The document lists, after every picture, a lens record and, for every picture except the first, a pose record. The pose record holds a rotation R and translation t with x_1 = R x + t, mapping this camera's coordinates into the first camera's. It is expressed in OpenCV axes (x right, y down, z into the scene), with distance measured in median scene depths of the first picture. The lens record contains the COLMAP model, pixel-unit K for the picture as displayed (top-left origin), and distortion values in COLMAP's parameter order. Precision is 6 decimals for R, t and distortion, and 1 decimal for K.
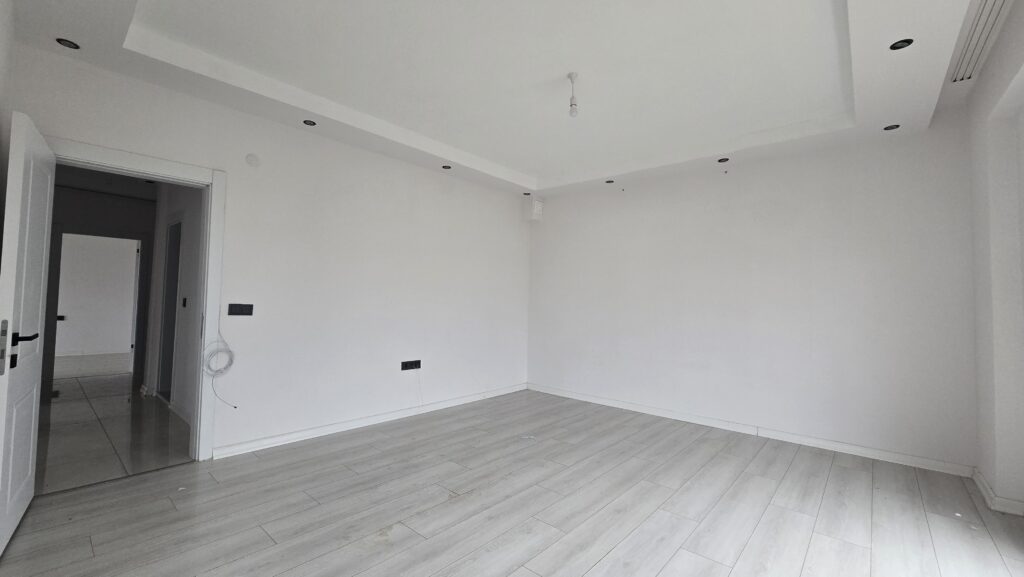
lens RADIAL K [[418.2, 0, 509.3], [0, 418.2, 281.0], [0, 0, 1]] dist [-0.003960, 0.000196]
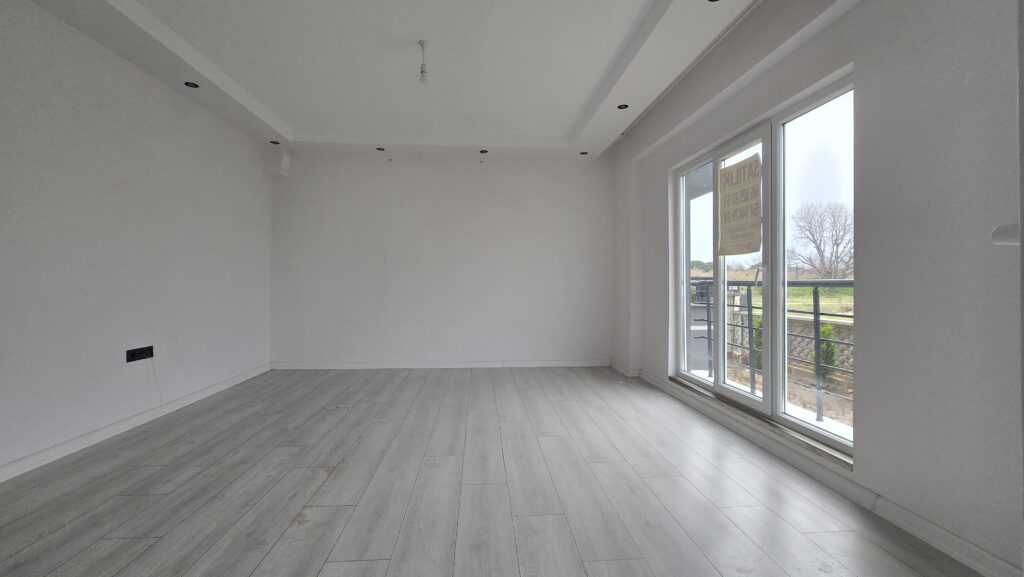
lens RADIAL K [[418.2, 0, 509.3], [0, 418.2, 281.0], [0, 0, 1]] dist [-0.003960, 0.000196]
pose [[0.701073, -0.017482, 0.712875, -0.417941], [-0.020990, 0.998760, 0.045135, 0.045127], [-0.712780, -0.046606, 0.699837, 0.084380]]
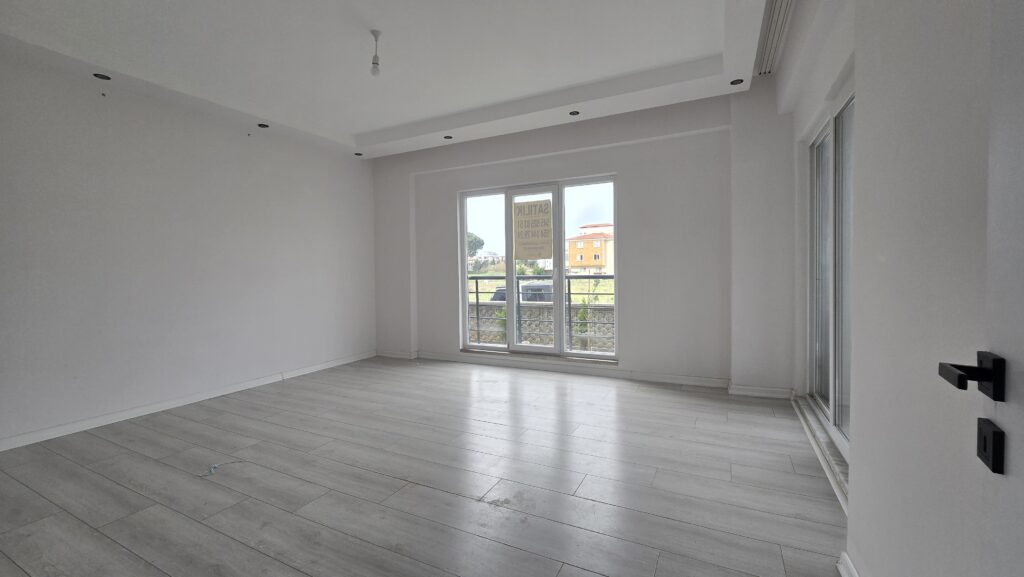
lens RADIAL K [[418.2, 0, 509.3], [0, 418.2, 281.0], [0, 0, 1]] dist [-0.003960, 0.000196]
pose [[-0.246623, -0.043565, 0.968132, -0.839554], [-0.035433, 0.998726, 0.035915, 0.042153], [-0.968464, -0.025447, -0.247852, 0.857889]]
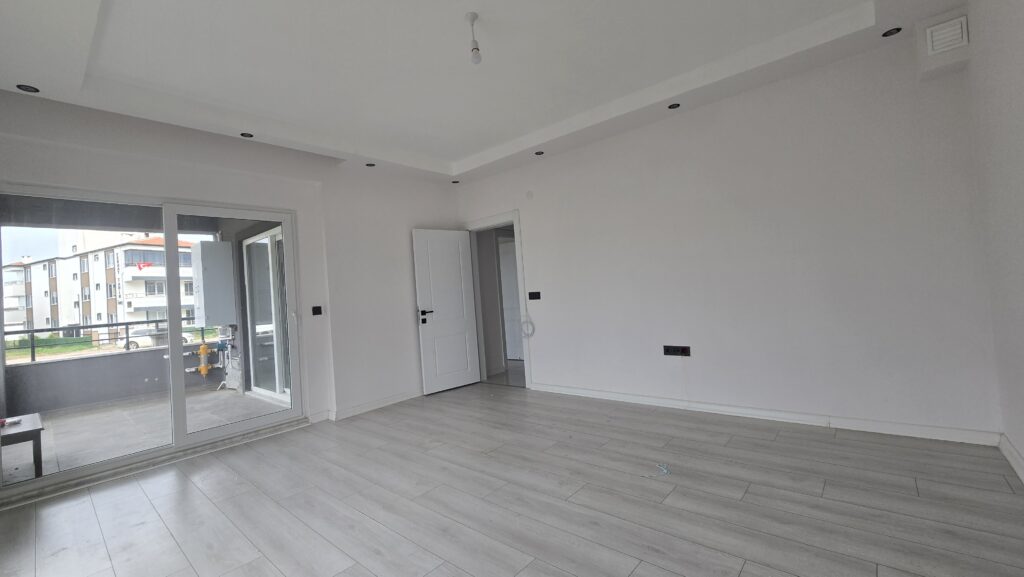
lens RADIAL K [[418.2, 0, 509.3], [0, 418.2, 281.0], [0, 0, 1]] dist [-0.003960, 0.000196]
pose [[0.000095, -0.048631, -0.998817, 0.898510], [0.121231, 0.991450, -0.048261, 0.080065], [0.992624, -0.121083, 0.005990, 0.934477]]
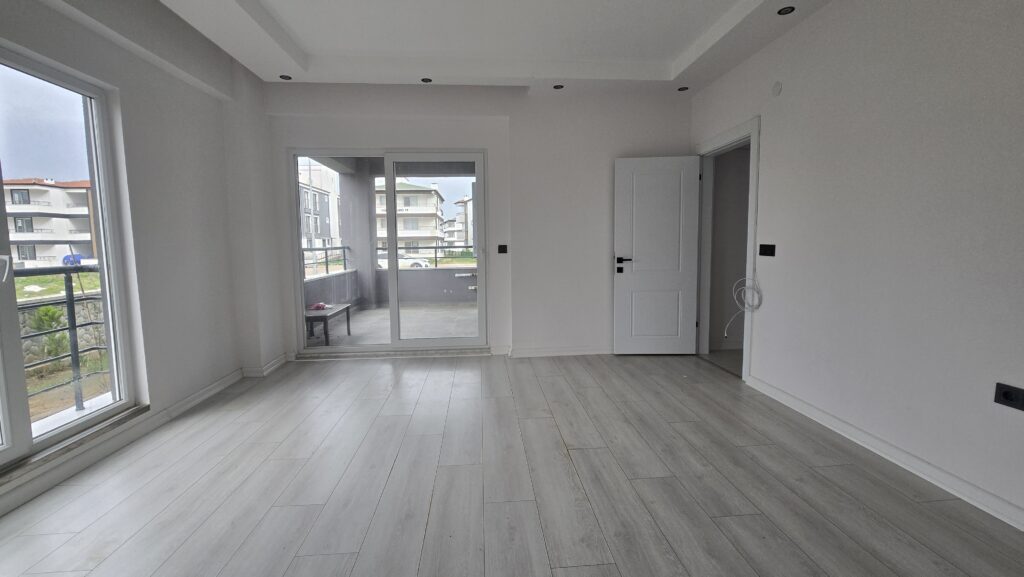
lens RADIAL K [[418.2, 0, 509.3], [0, 418.2, 281.0], [0, 0, 1]] dist [-0.003960, 0.000196]
pose [[-0.700465, 0.052263, -0.711771, 0.506954], [0.032787, 0.998619, 0.041060, 0.083345], [0.712934, 0.005424, -0.701211, 1.296934]]
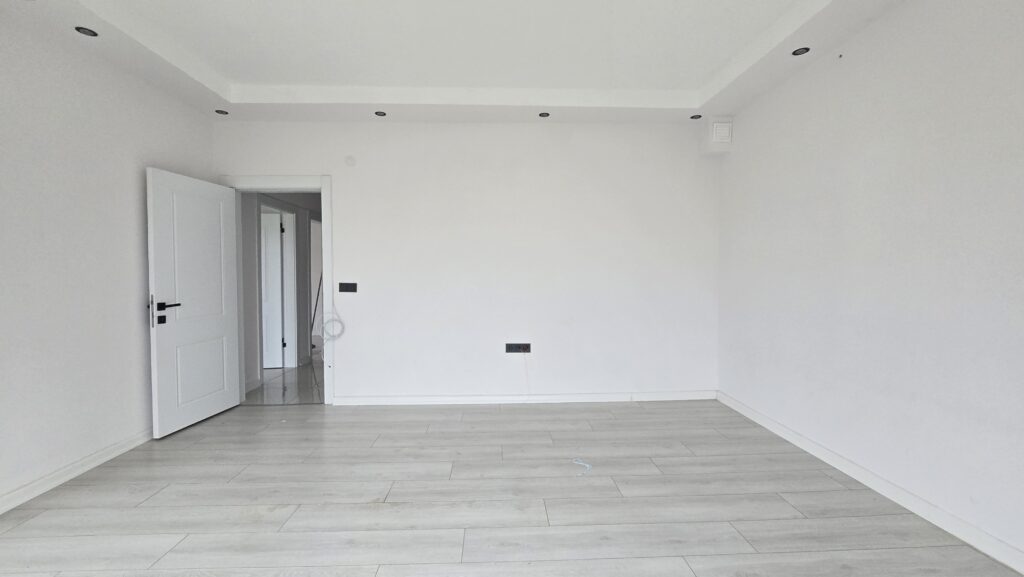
lens RADIAL K [[418.2, 0, 509.3], [0, 418.2, 281.0], [0, 0, 1]] dist [-0.003960, 0.000196]
pose [[0.688811, -0.012726, -0.724830, 0.575336], [0.053791, 0.997987, 0.033596, 0.034904], [0.722943, -0.062130, 0.688109, 0.520642]]
